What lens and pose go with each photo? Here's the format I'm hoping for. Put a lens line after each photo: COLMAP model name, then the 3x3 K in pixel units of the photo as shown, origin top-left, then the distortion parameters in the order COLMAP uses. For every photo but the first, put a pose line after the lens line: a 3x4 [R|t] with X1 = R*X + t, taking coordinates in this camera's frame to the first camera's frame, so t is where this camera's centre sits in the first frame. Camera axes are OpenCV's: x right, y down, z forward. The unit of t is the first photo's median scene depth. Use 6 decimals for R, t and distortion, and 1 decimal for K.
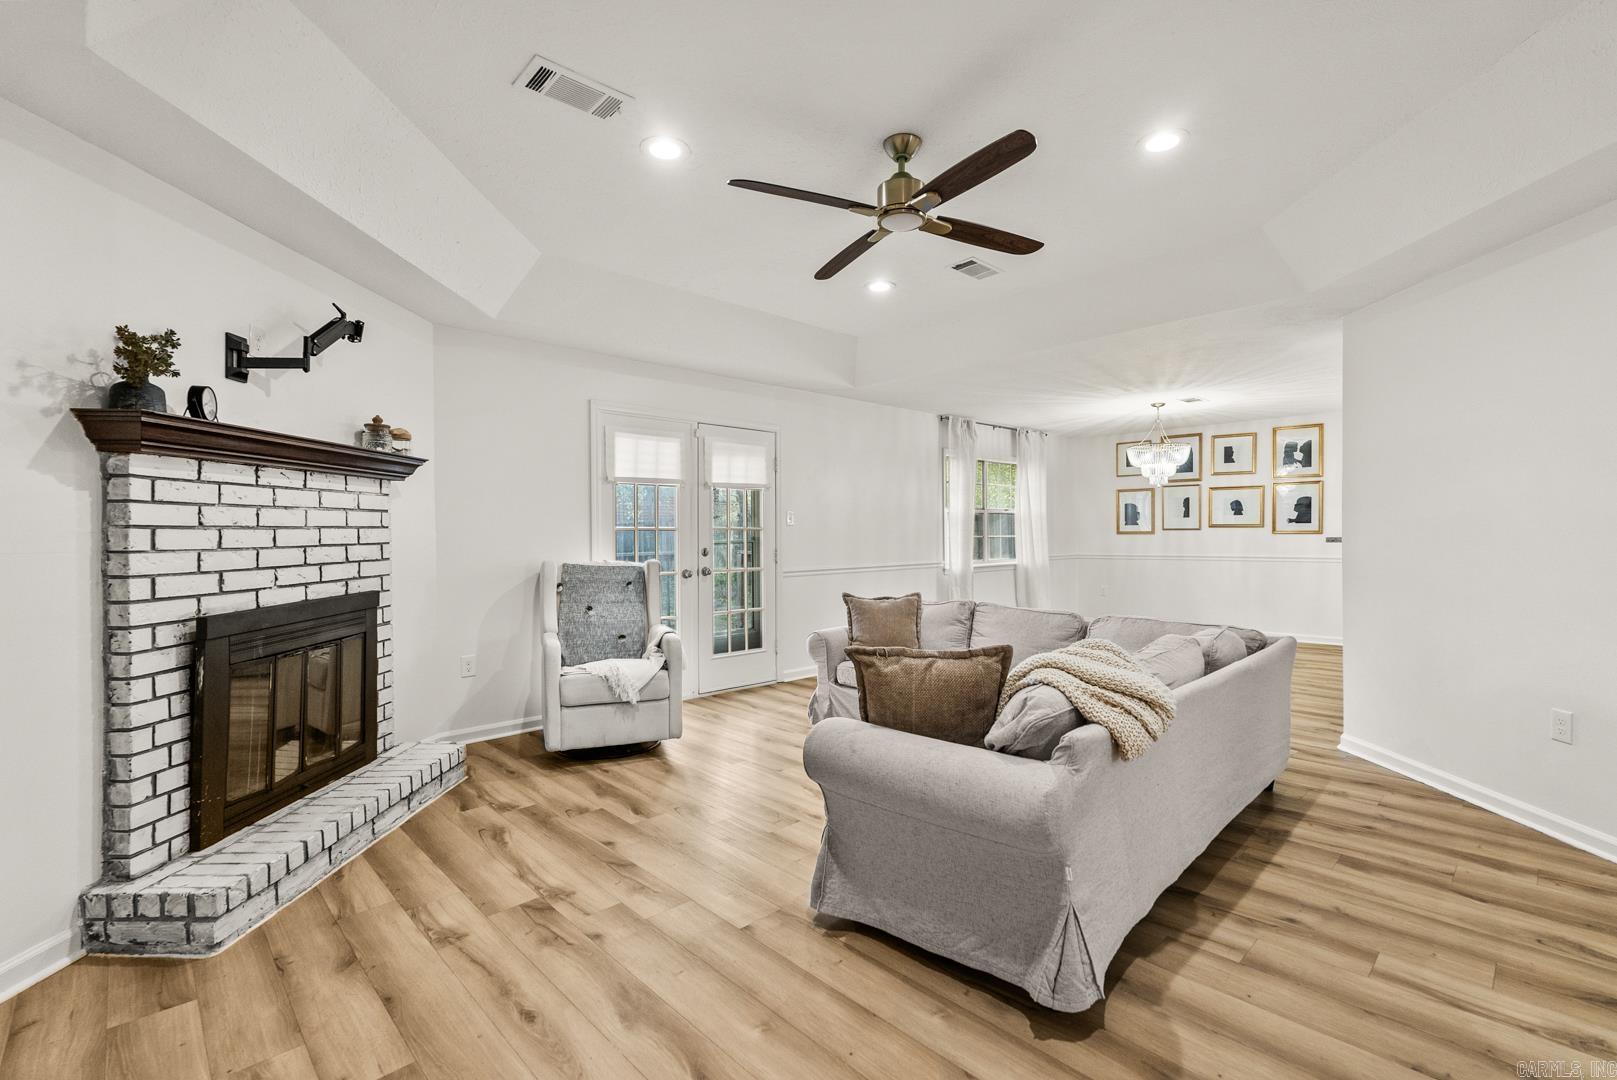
lens RADIAL K [[724.5, 0, 812.1], [0, 724.5, 533.8], [0, 0, 1]] dist [-0.007458, 0.000942]
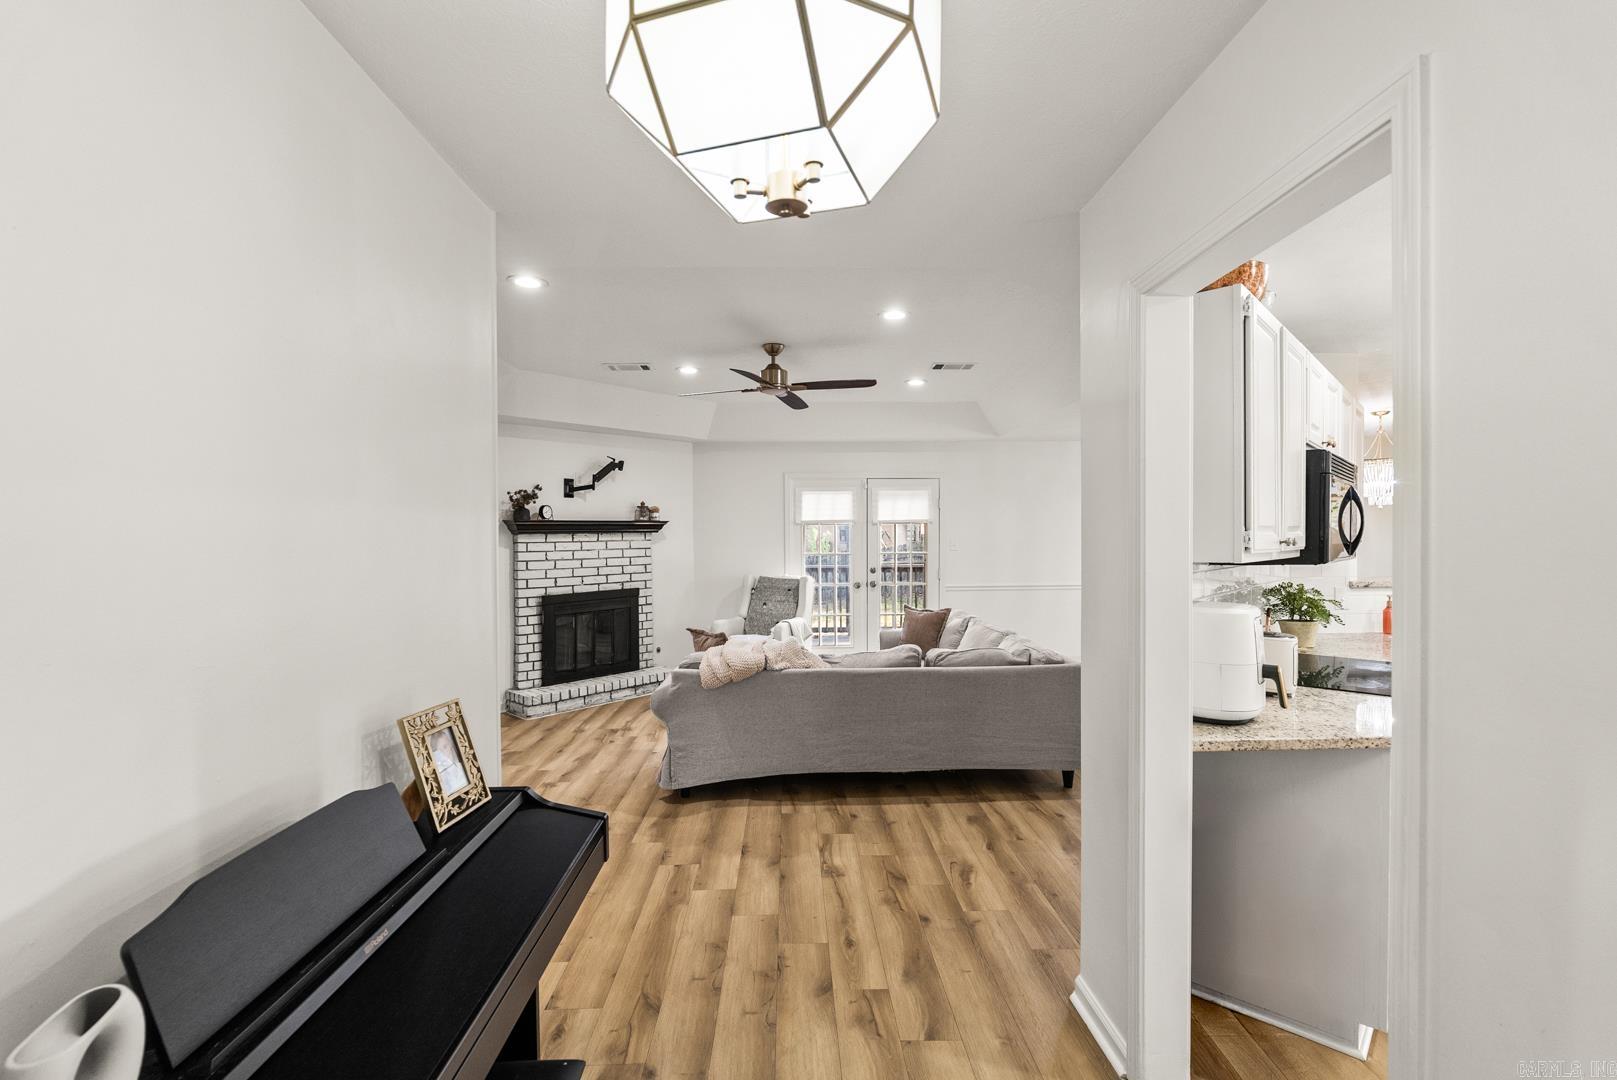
lens RADIAL K [[718.5, 0, 807.7], [0, 718.5, 542.9], [0, 0, 1]] dist [-0.008914, 0.000295]
pose [[0.739658, 0.005342, -0.672961, 1.490611], [0.002902, 0.999934, 0.011127, -0.093713], [0.672976, -0.010184, 0.739594, -0.243521]]
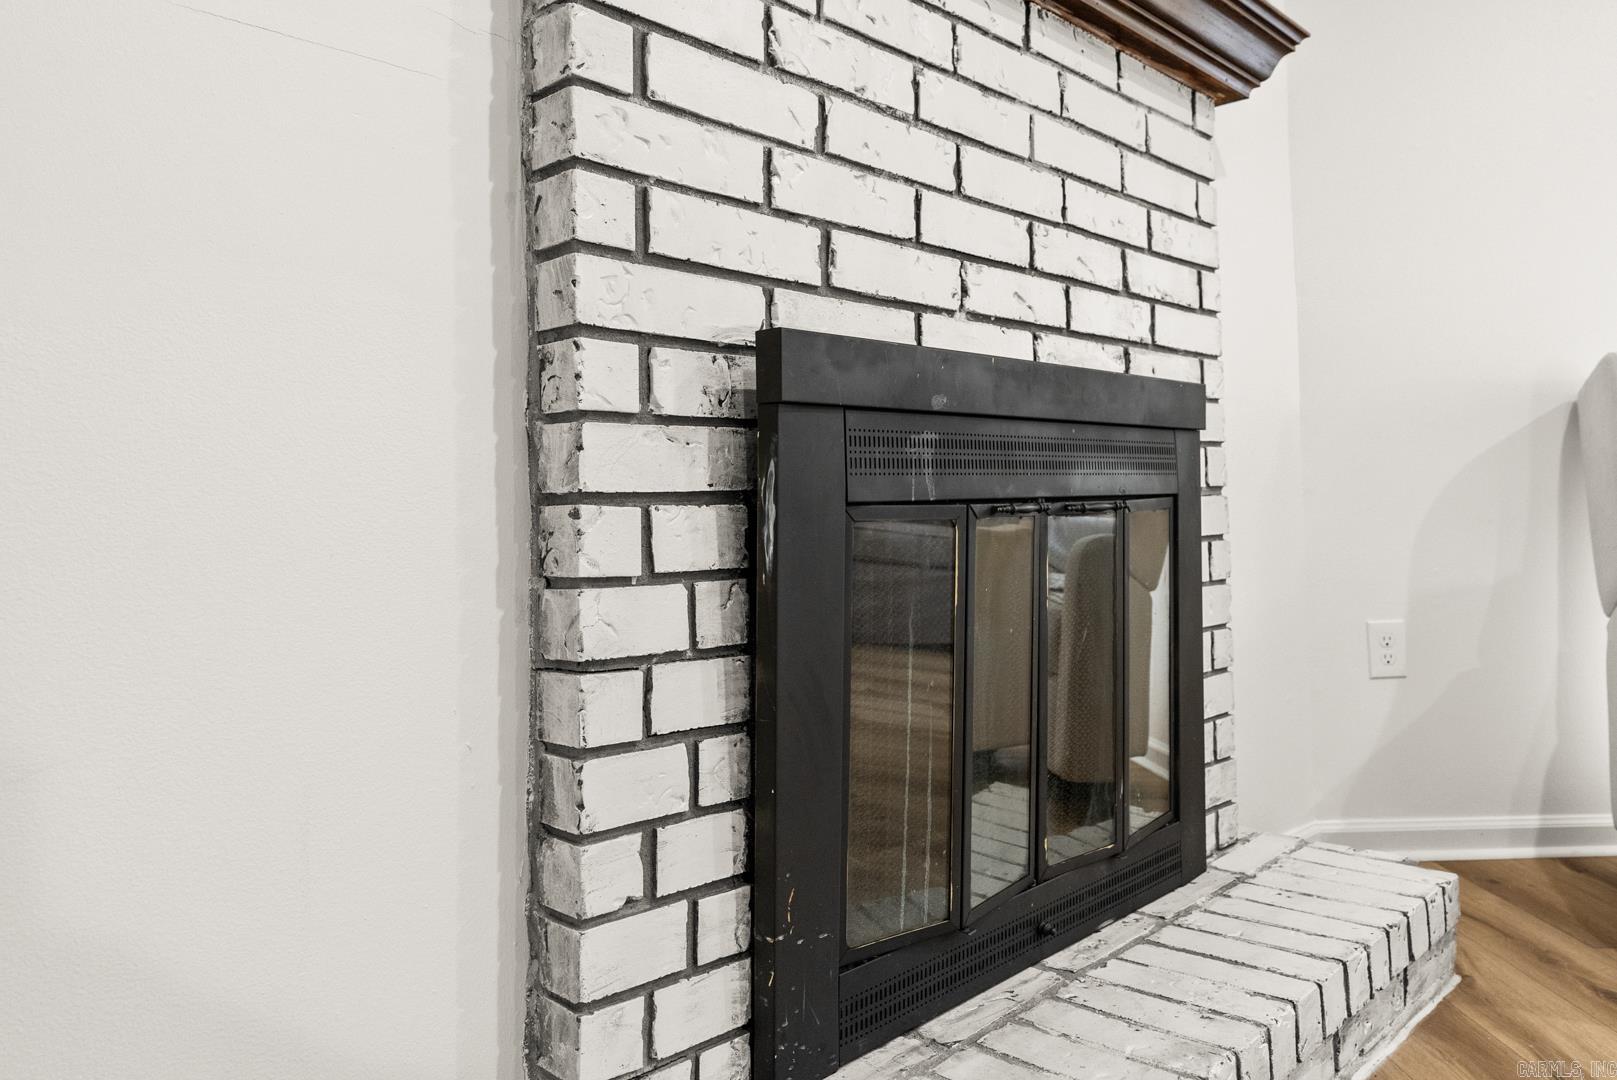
lens RADIAL K [[1167.2, 0, 842.7], [0, 1167.2, 490.3], [0, 0, 1]] dist [-0.001522, -0.000028]
pose [[0.743081, -0.023069, -0.668803, -0.469372], [0.013727, 0.999721, -0.019232, 0.182424], [0.669060, 0.005111, 0.743191, 0.619741]]
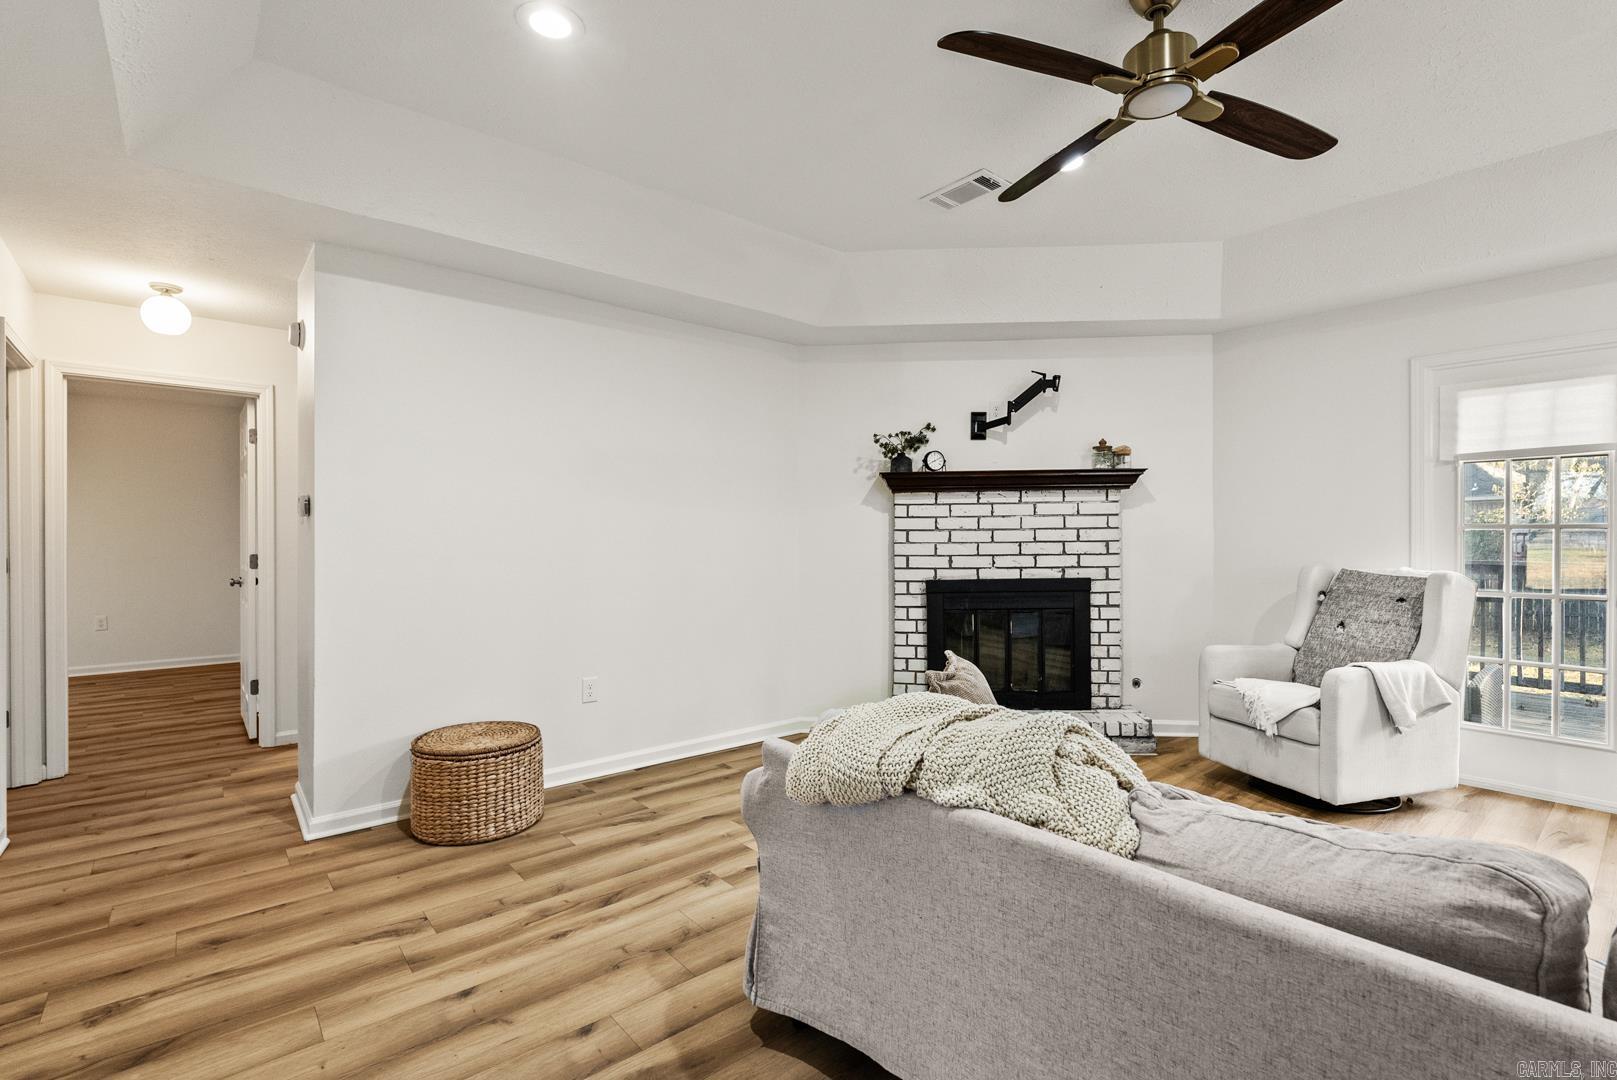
lens RADIAL K [[740.8, 0, 815.5], [0, 740.8, 532.8], [0, 0, 1]] dist [-0.005102, 0.000072]
pose [[-0.061814, 0.004951, -0.998075, 0.966830], [0.003274, 0.999983, 0.004758, -0.011709], [0.998082, -0.002974, -0.061829, 0.791328]]
